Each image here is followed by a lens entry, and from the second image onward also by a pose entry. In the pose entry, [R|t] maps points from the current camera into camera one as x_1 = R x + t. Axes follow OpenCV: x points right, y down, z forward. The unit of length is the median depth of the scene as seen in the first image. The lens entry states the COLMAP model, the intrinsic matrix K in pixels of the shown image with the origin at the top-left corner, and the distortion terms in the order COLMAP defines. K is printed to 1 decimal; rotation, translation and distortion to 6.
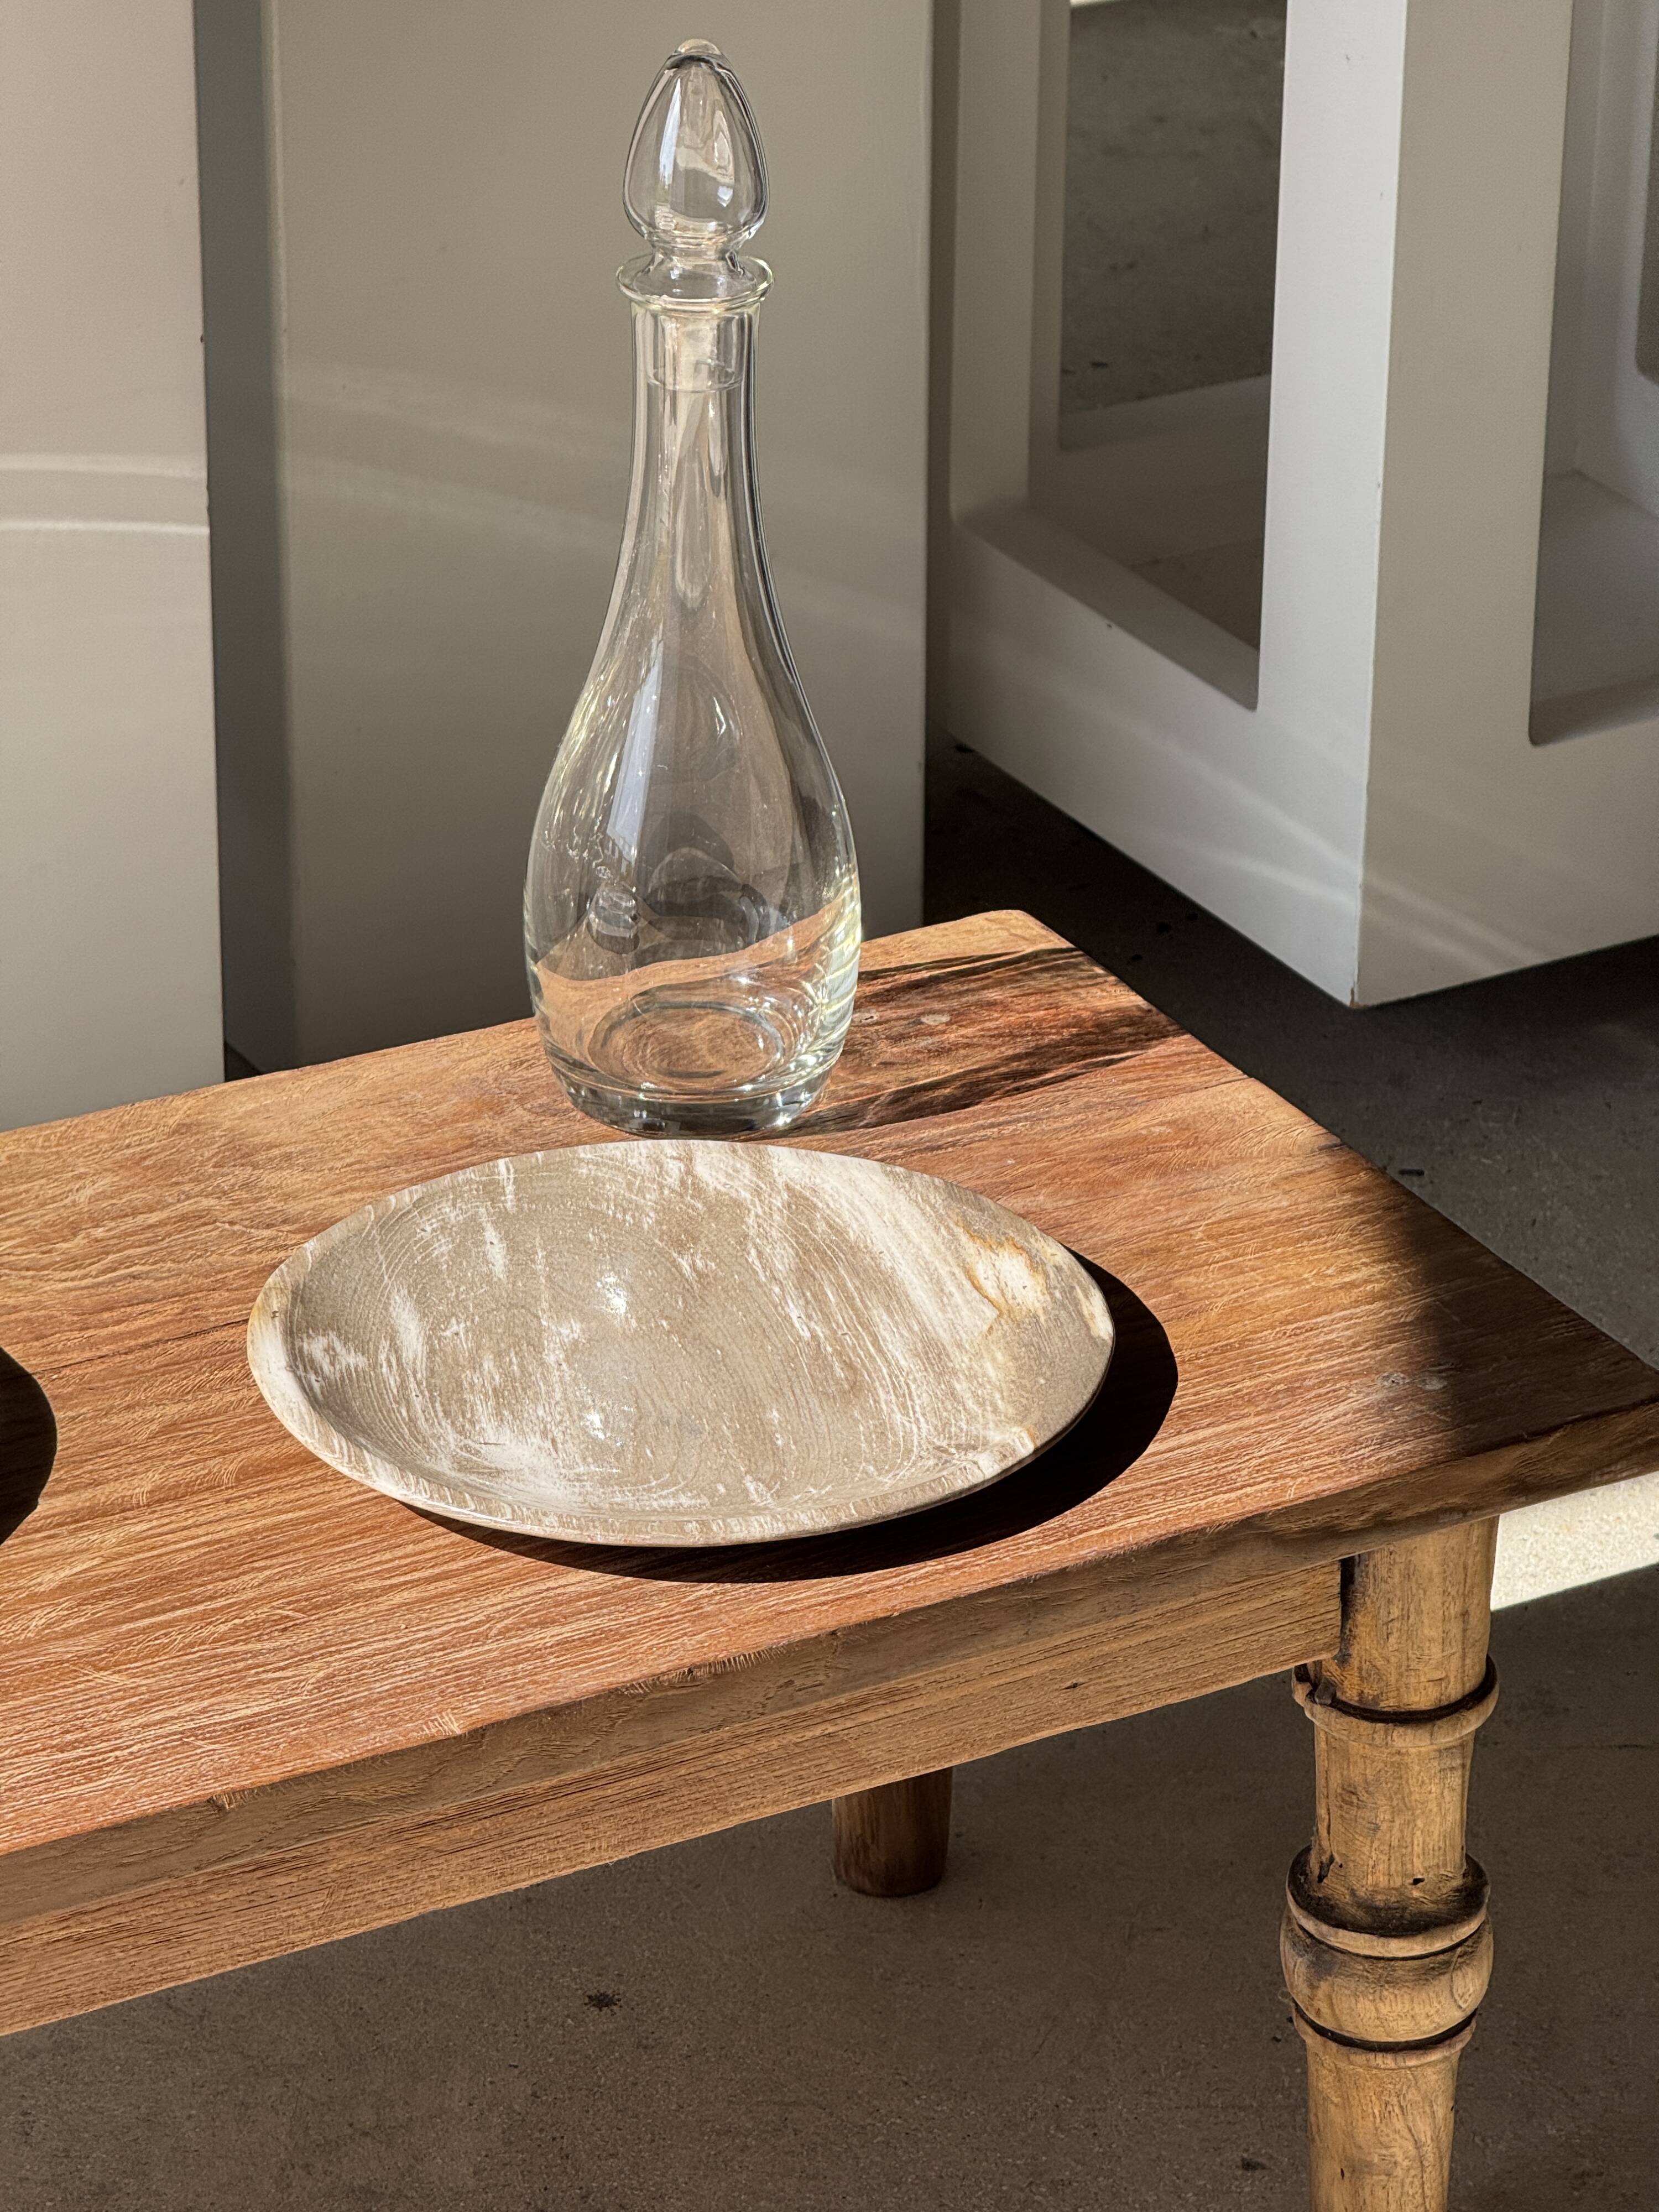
lens RADIAL K [[7874.8, 0, 922.7], [0, 7874.8, 1159.1], [0, 0, 1]] dist [0.148478, 0.866142]
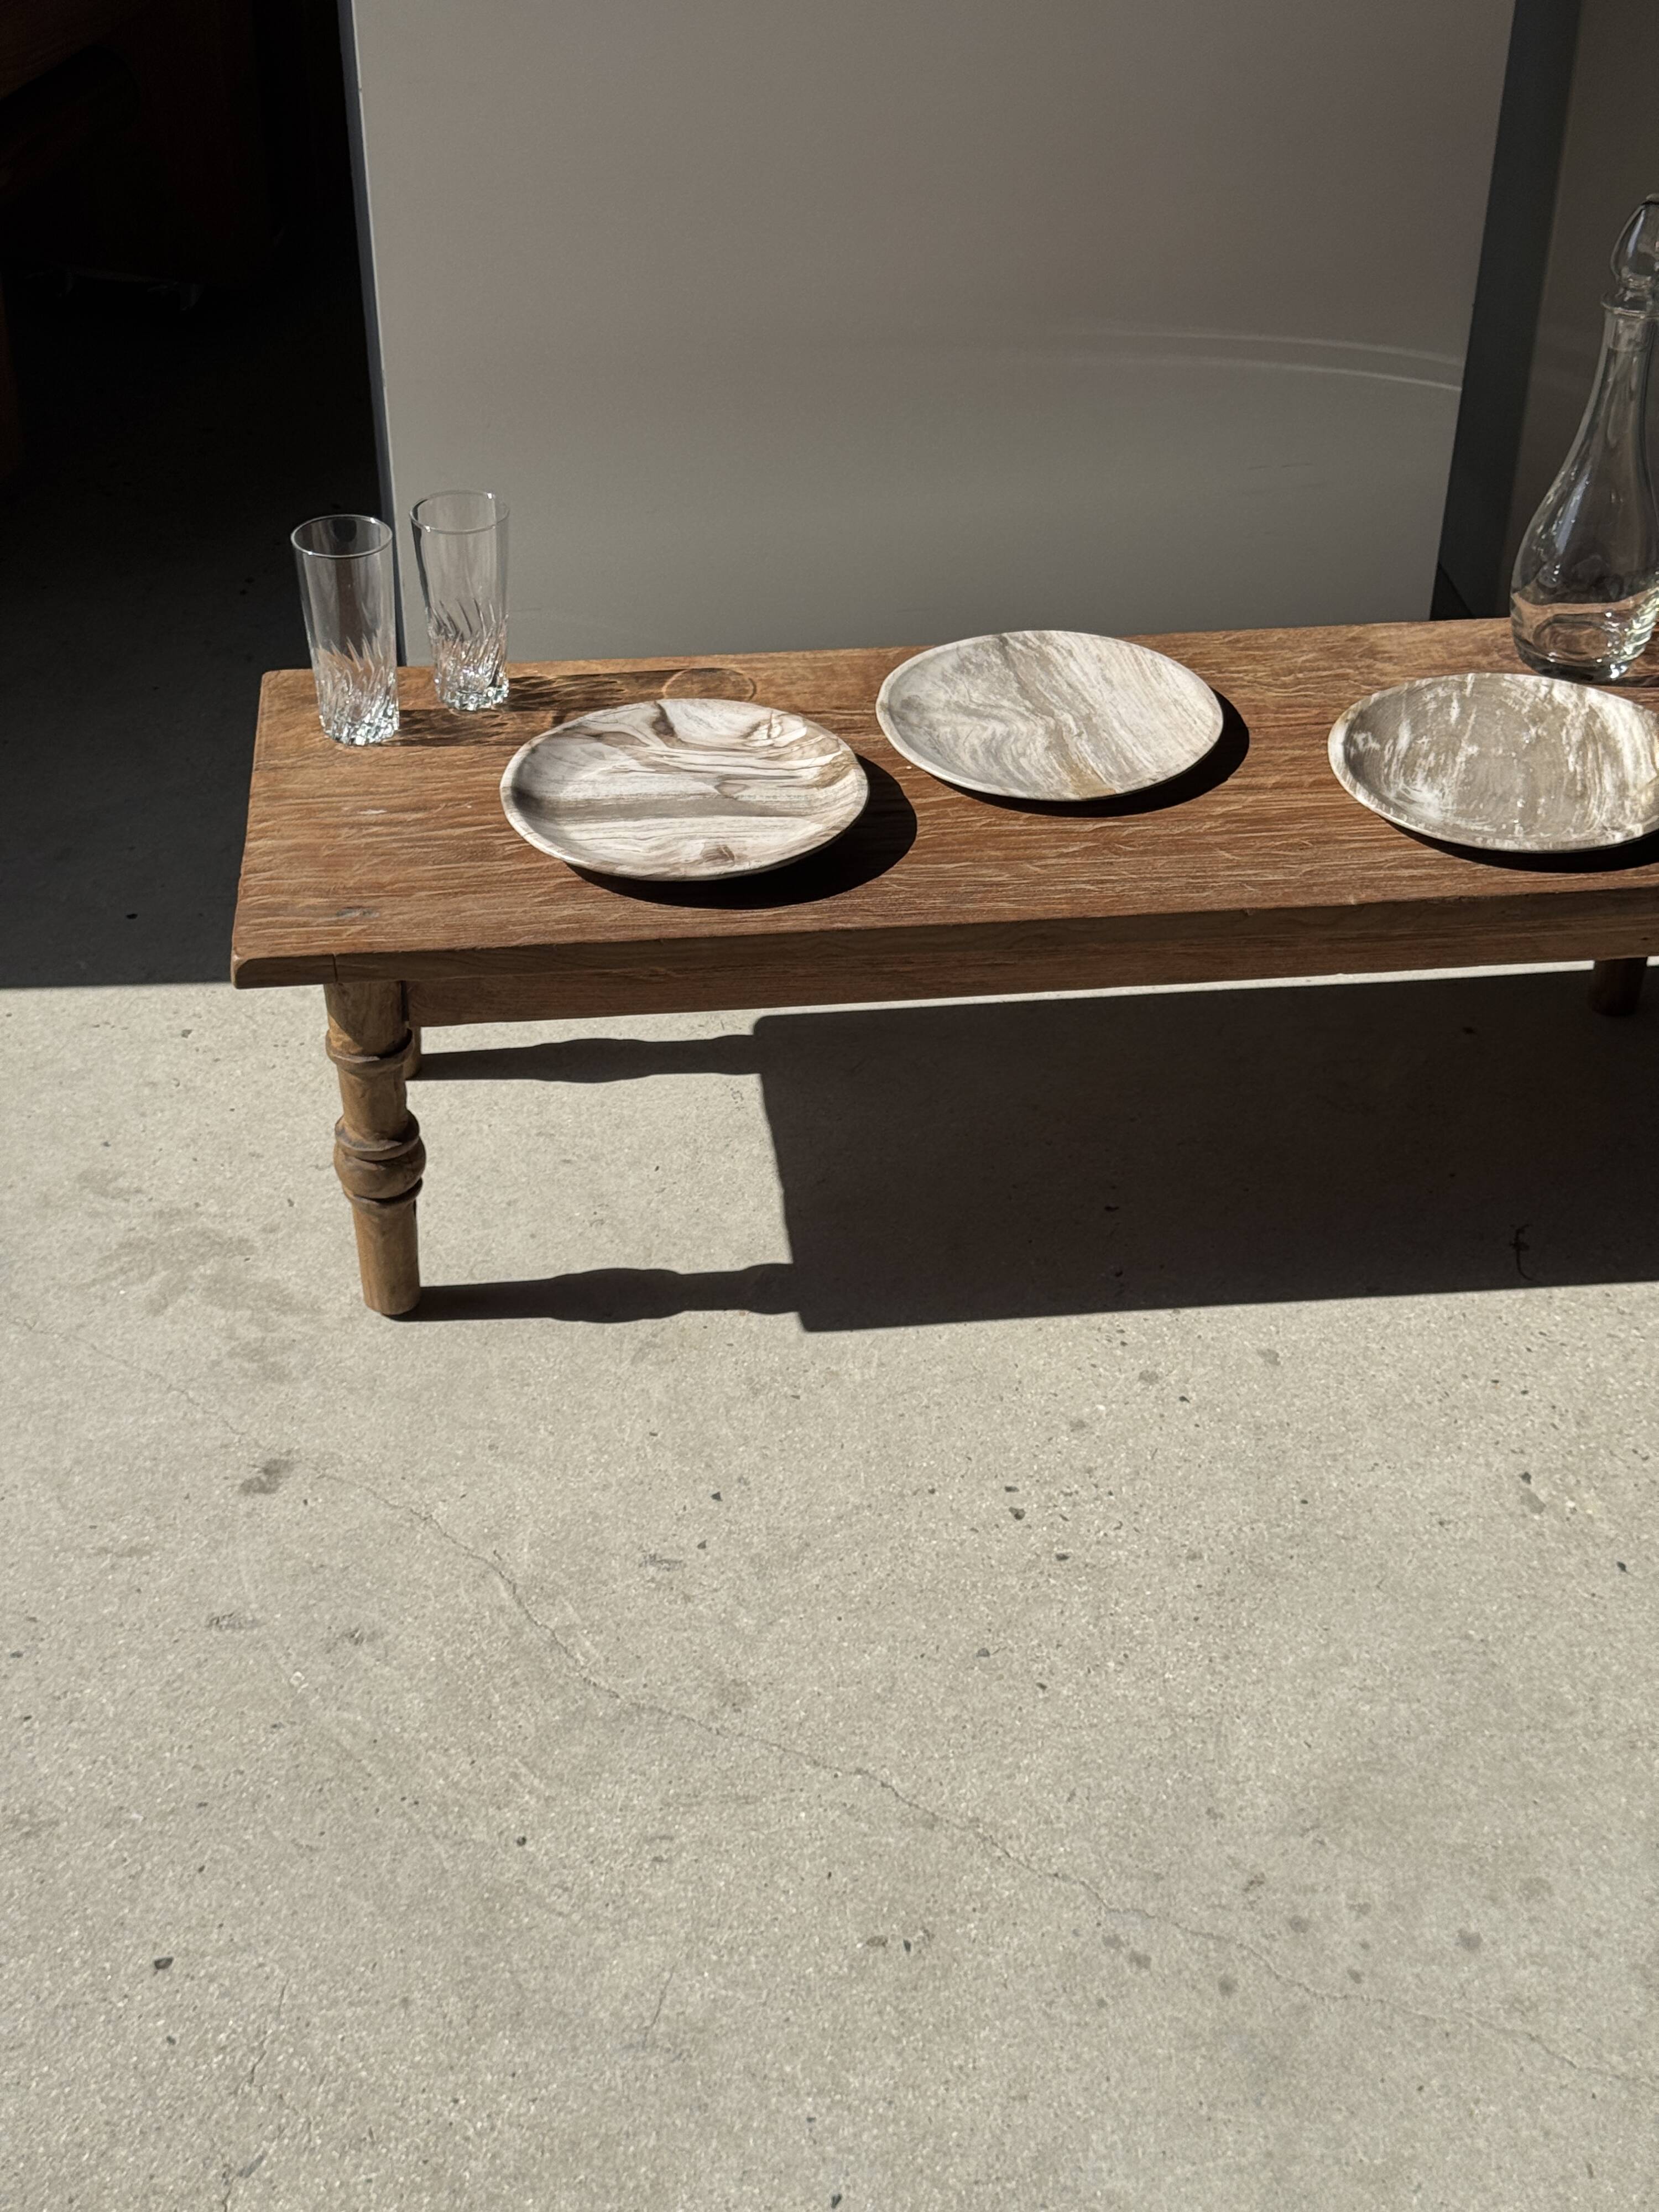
lens RADIAL K [[3104.1, 0, 828.9], [0, 3104.1, 1106.6], [0, 0, 1]] dist [0.177435, -0.264750]
pose [[0.916512, 0.224023, -0.331389, 0.114851], [-0.171171, 0.968423, 0.181264, -0.012116], [0.361532, -0.109407, 0.925918, 0.043162]]
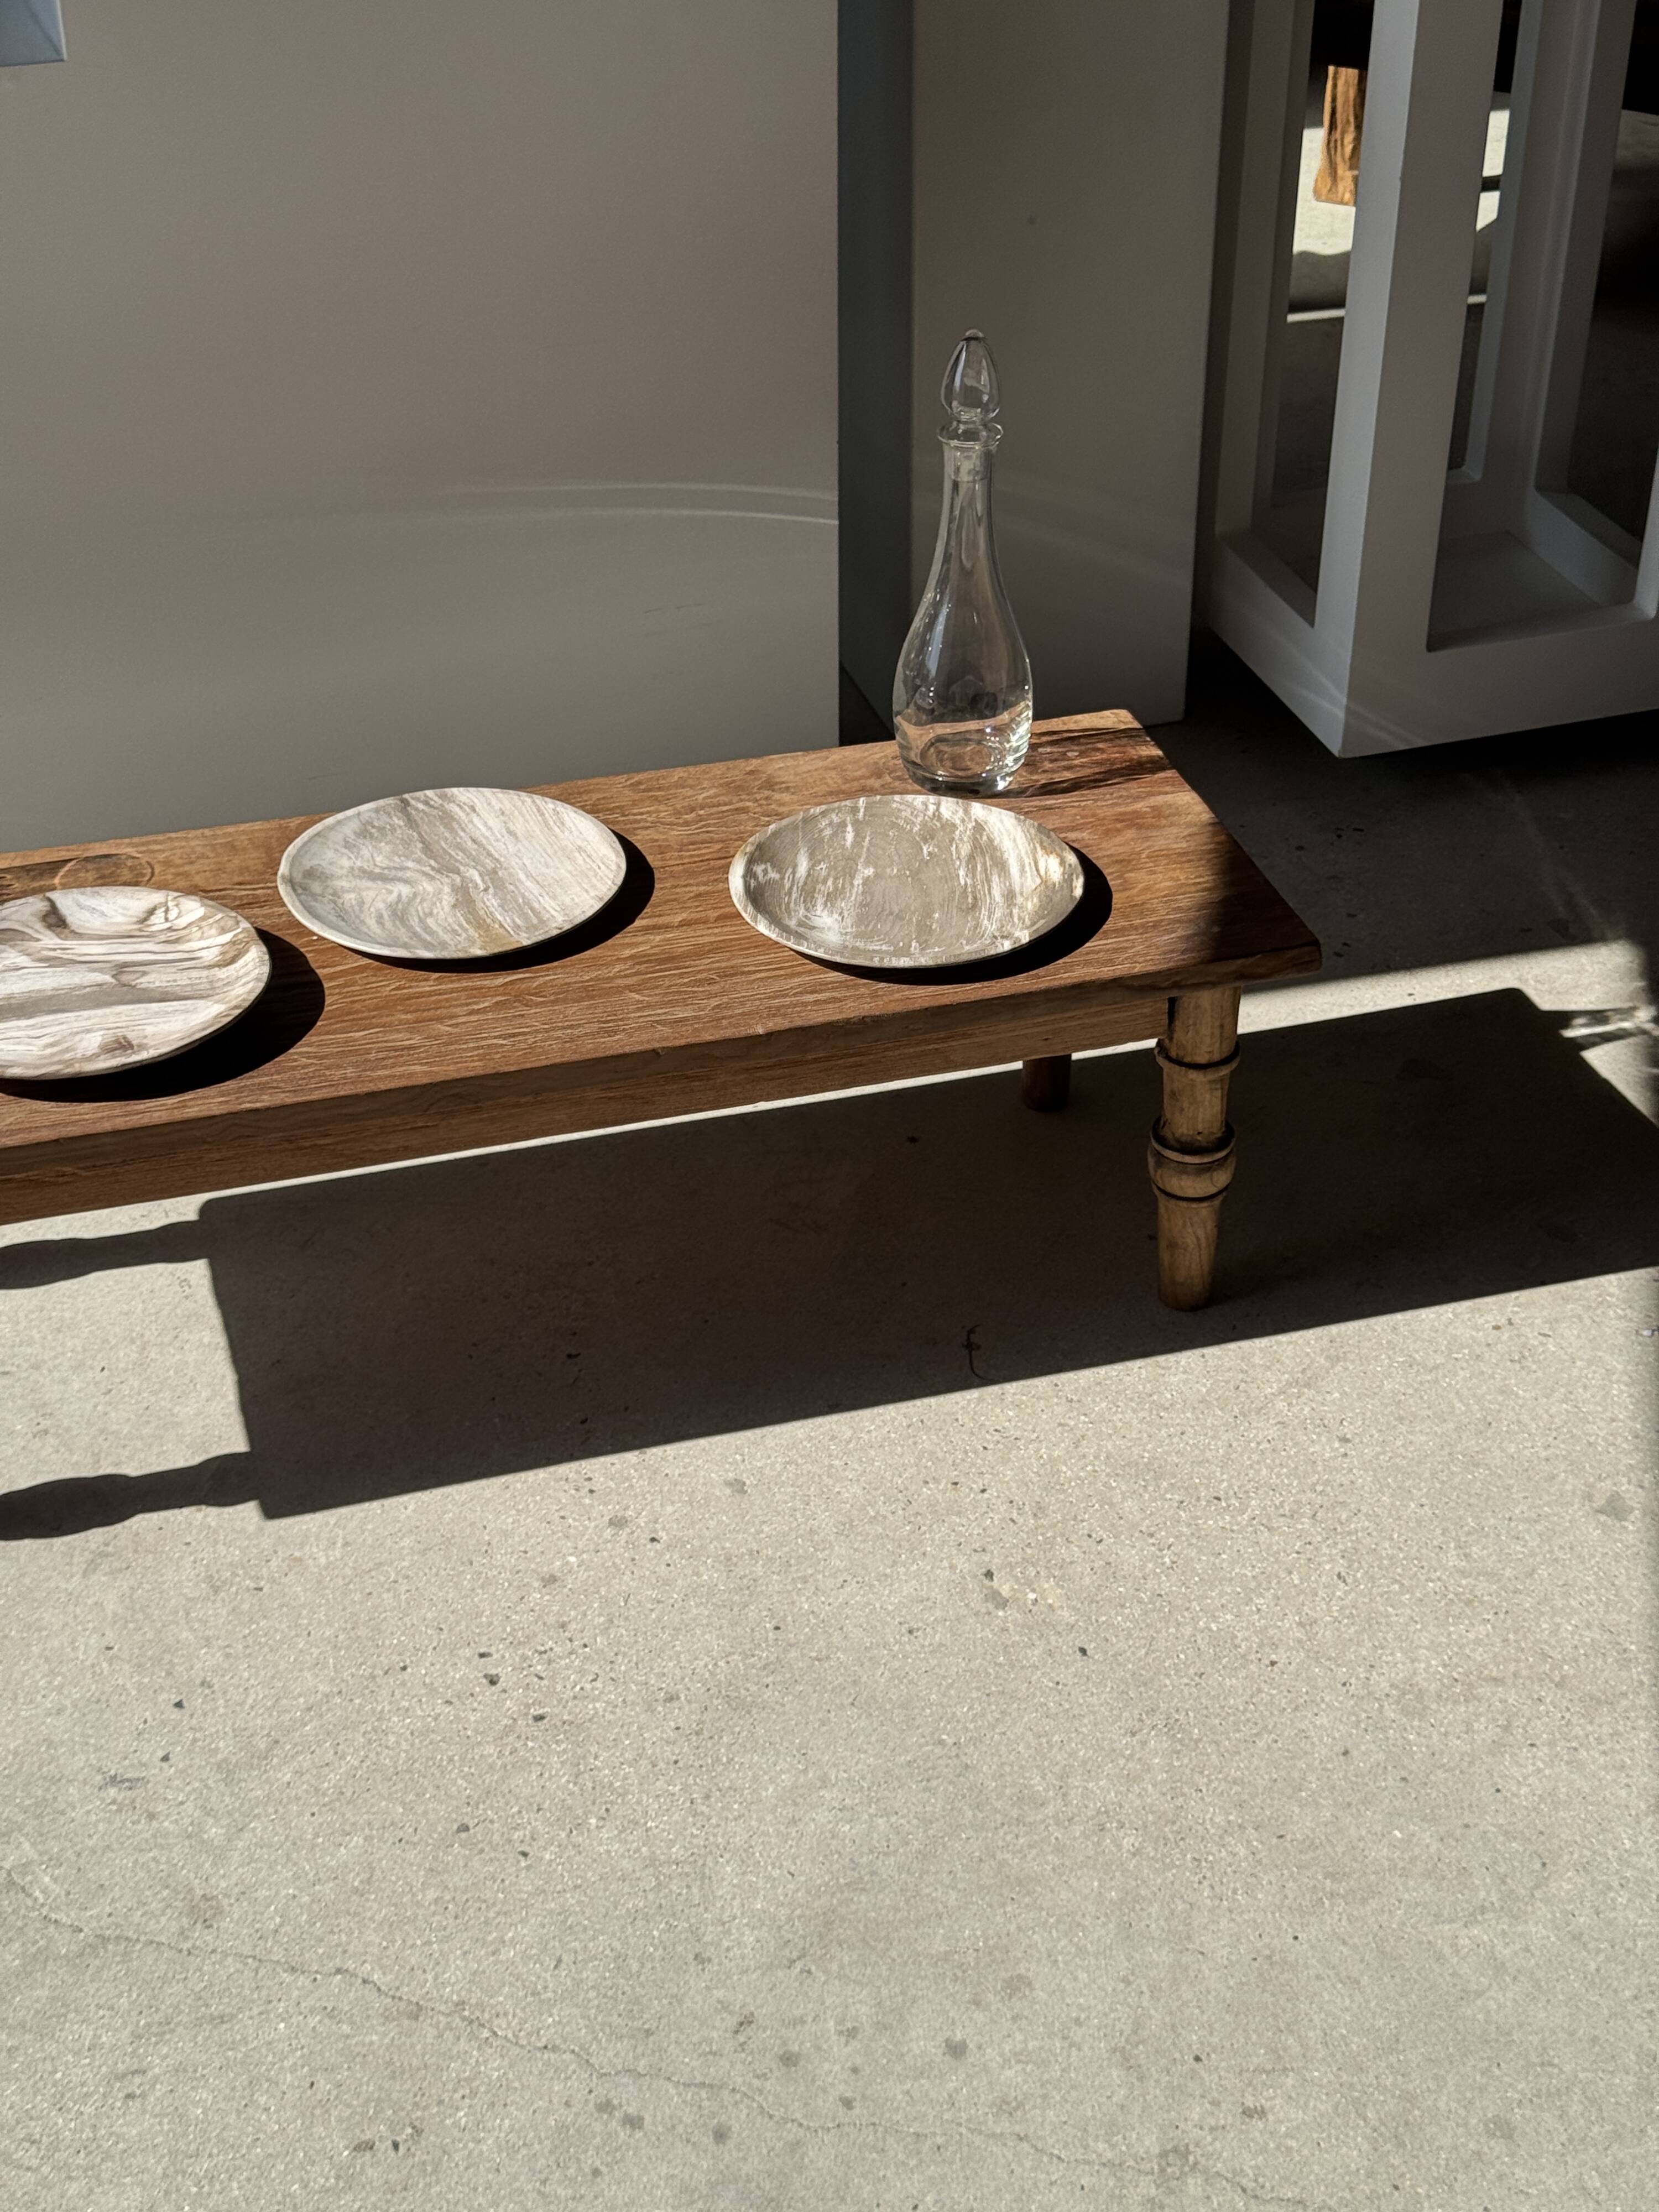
lens RADIAL K [[3098.3, 0, 844.5], [0, 3098.3, 1114.8], [0, 0, 1]] dist [0.166684, -0.209583]
pose [[0.972406, 0.113504, -0.203822, 0.152875], [-0.088840, 0.987999, 0.126354, -0.024669], [0.215718, -0.104760, 0.970820, 0.057270]]
